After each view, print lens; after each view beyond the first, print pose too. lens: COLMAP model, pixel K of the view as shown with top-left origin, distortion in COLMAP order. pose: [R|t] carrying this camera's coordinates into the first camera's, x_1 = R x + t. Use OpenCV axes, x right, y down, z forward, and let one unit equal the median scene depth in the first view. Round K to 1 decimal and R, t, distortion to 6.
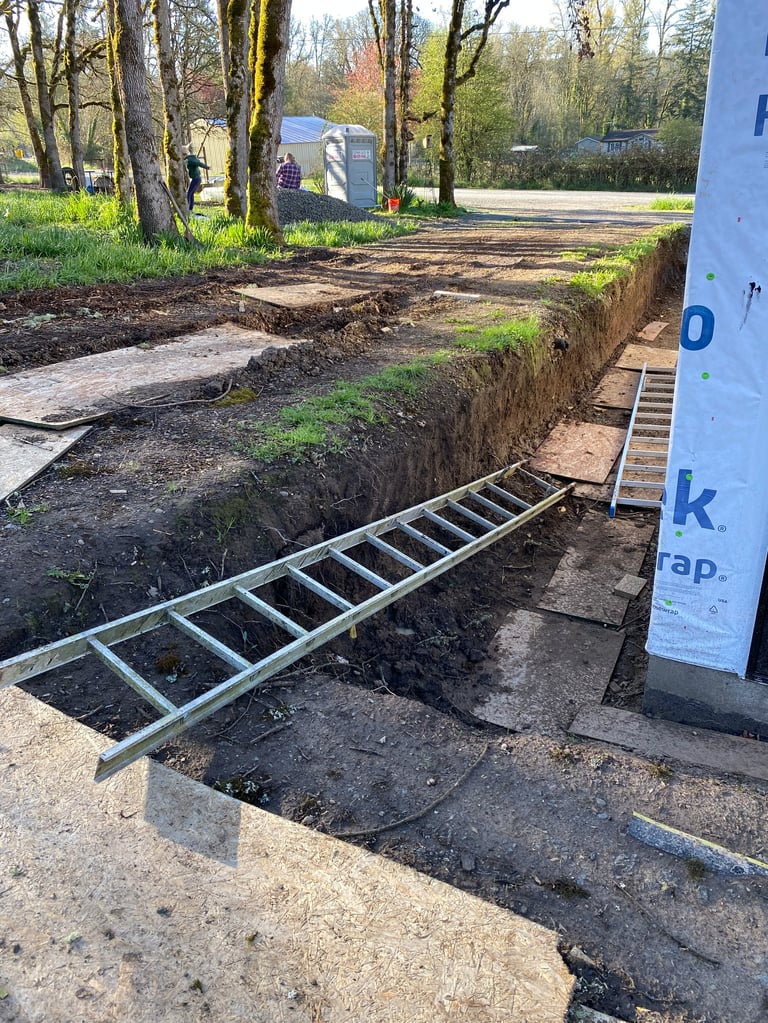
lens RADIAL K [[790.8, 0, 387.8], [0, 790.8, 513.7], [0, 0, 1]] dist [0.019144, -0.020106]
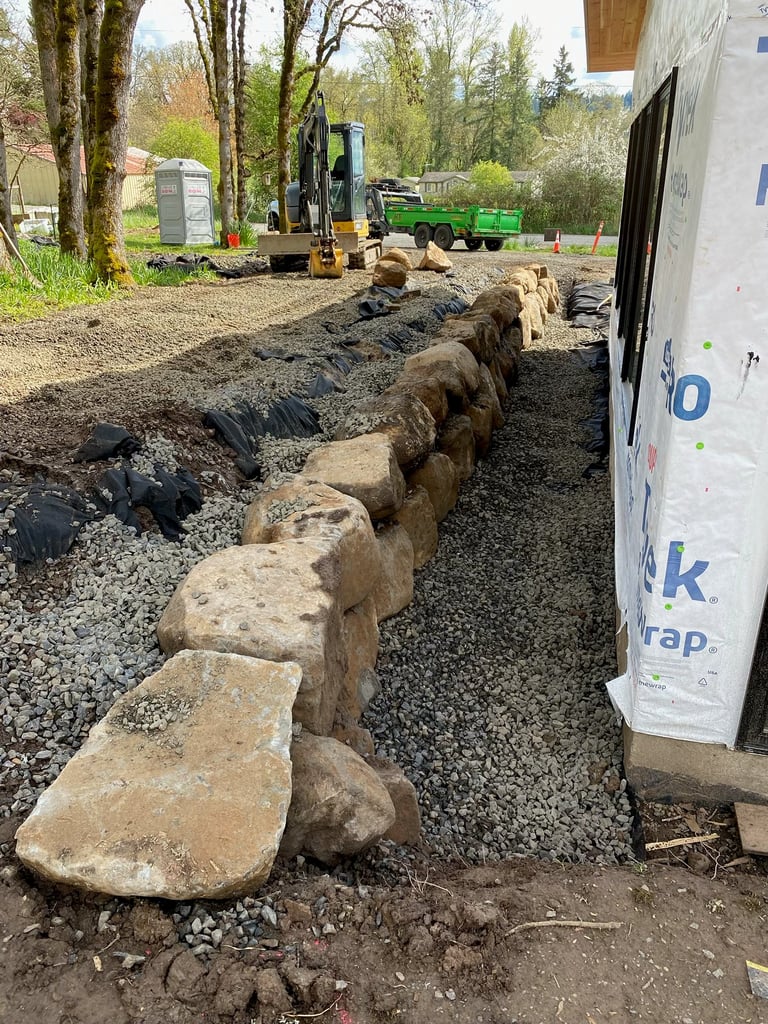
lens RADIAL K [[791.6, 0, 381.5], [0, 791.6, 506.2], [0, 0, 1]] dist [0.019144, -0.020106]
pose [[0.977215, -0.052007, 0.205783, -0.157193], [0.061285, 0.997359, -0.038964, -0.078404], [-0.203214, 0.050688, 0.977822, 0.129073]]
